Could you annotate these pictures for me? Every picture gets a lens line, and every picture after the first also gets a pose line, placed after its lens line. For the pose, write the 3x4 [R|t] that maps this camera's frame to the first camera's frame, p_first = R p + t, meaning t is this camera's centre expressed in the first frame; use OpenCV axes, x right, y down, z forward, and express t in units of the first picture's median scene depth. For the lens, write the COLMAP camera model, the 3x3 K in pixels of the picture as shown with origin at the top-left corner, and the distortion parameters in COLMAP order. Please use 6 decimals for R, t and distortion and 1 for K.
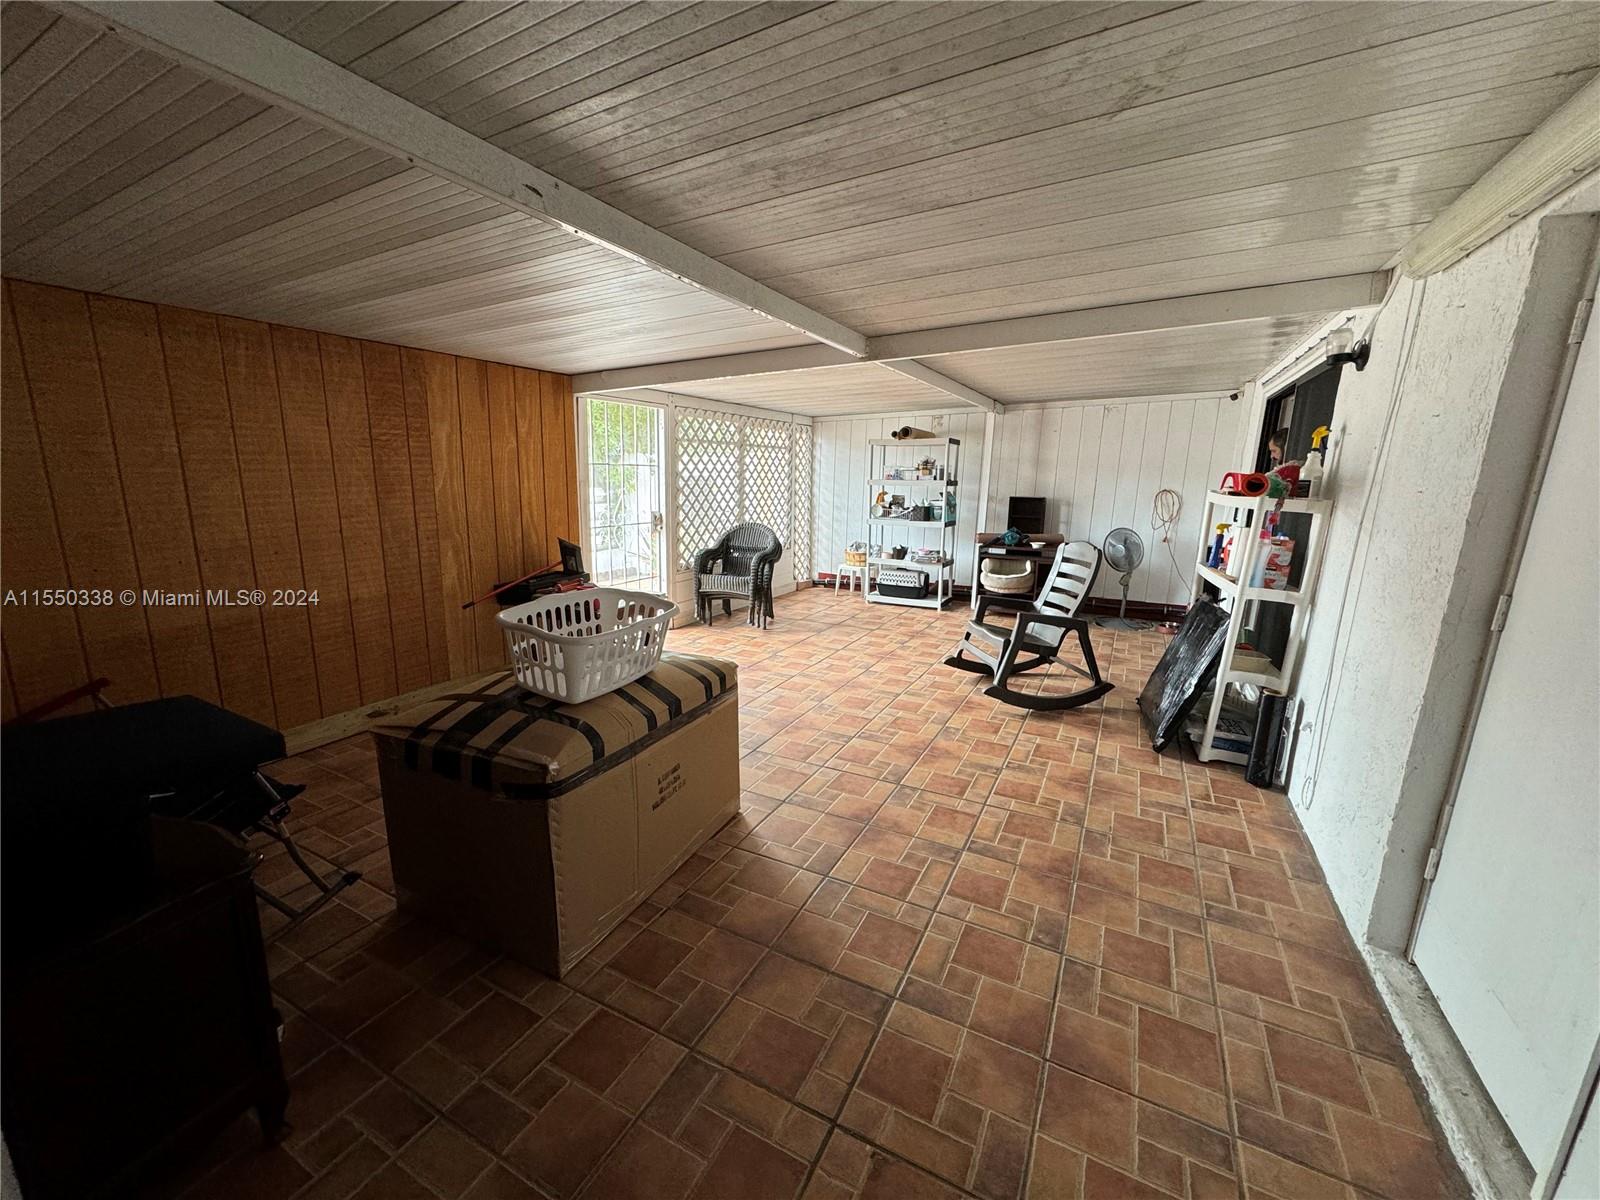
lens RADIAL K [[627.7, 0, 808.1], [0, 627.7, 600.4], [0, 0, 1]] dist [0.000264, 0.000211]
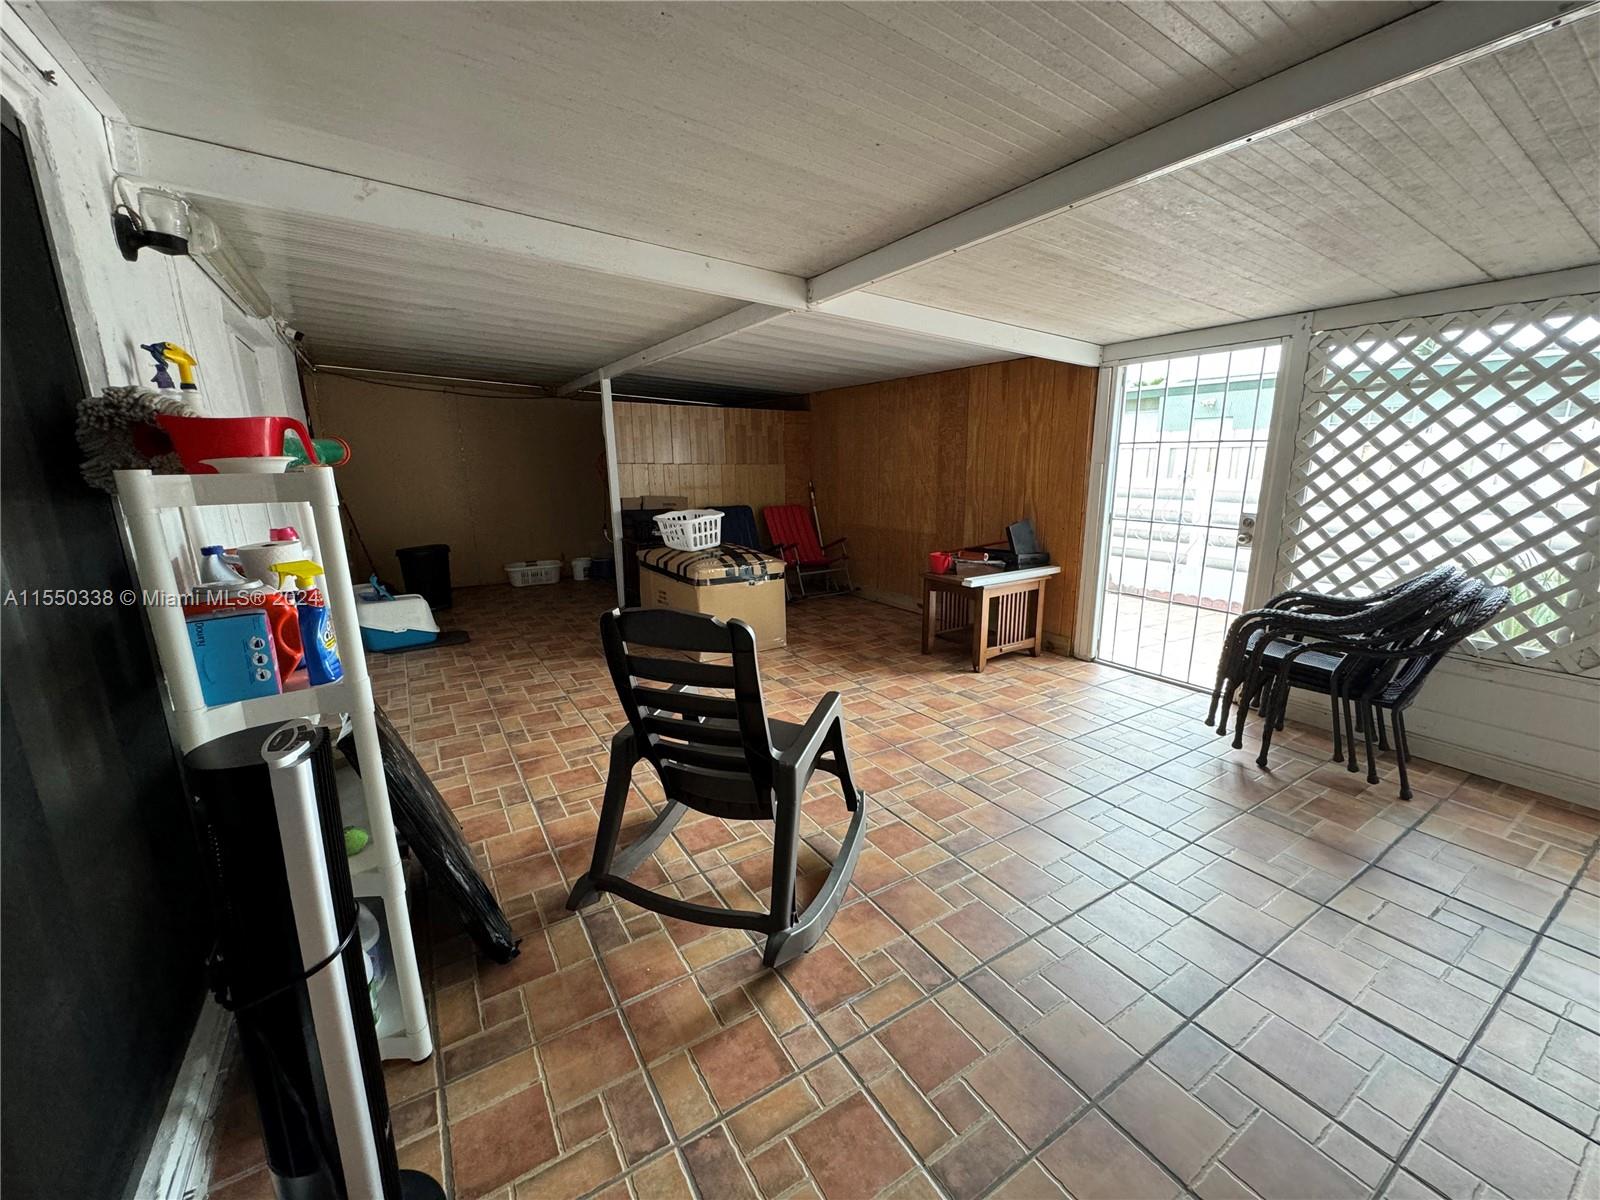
lens RADIAL K [[627.7, 0, 808.1], [0, 627.7, 600.4], [0, 0, 1]] dist [0.000264, 0.000211]
pose [[-0.495528, 0.195203, -0.846374, 1.323112], [-0.159321, 0.937461, 0.309489, -0.453101], [0.853855, 0.288205, -0.433438, 2.277693]]
